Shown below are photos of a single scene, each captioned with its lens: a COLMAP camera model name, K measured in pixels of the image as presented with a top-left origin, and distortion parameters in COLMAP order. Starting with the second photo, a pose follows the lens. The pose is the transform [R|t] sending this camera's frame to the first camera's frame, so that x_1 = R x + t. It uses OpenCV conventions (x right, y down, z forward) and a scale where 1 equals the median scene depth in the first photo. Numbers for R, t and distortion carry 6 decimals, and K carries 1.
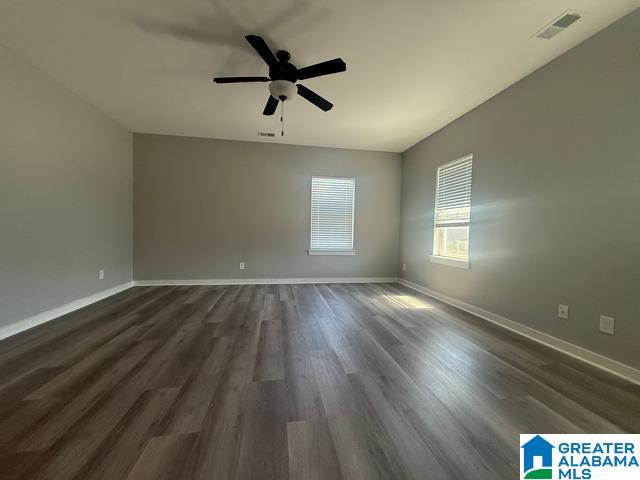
lens RADIAL K [[255.6, 0, 317.7], [0, 255.6, 240.3], [0, 0, 1]] dist [0.000714, 0.000543]
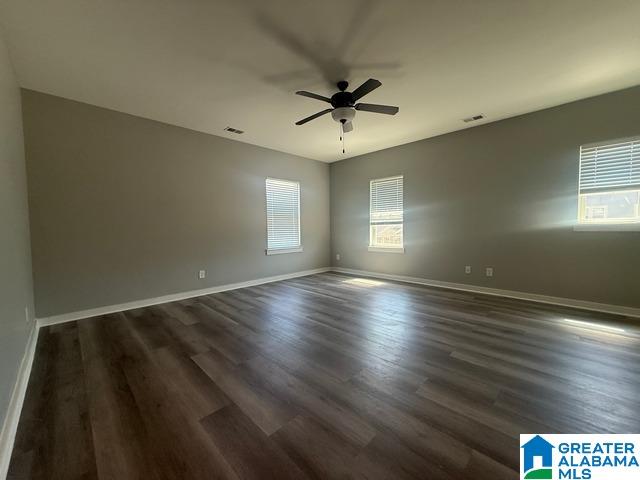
lens RADIAL K [[255.5, 0, 320.0], [0, 255.5, 240.0], [0, 0, 1]] dist [0.005742, 0.000202]
pose [[0.814107, -0.061741, 0.577423, -0.536029], [0.051387, 0.998091, 0.034270, -0.031306], [-0.578437, 0.001773, 0.815725, 0.055813]]
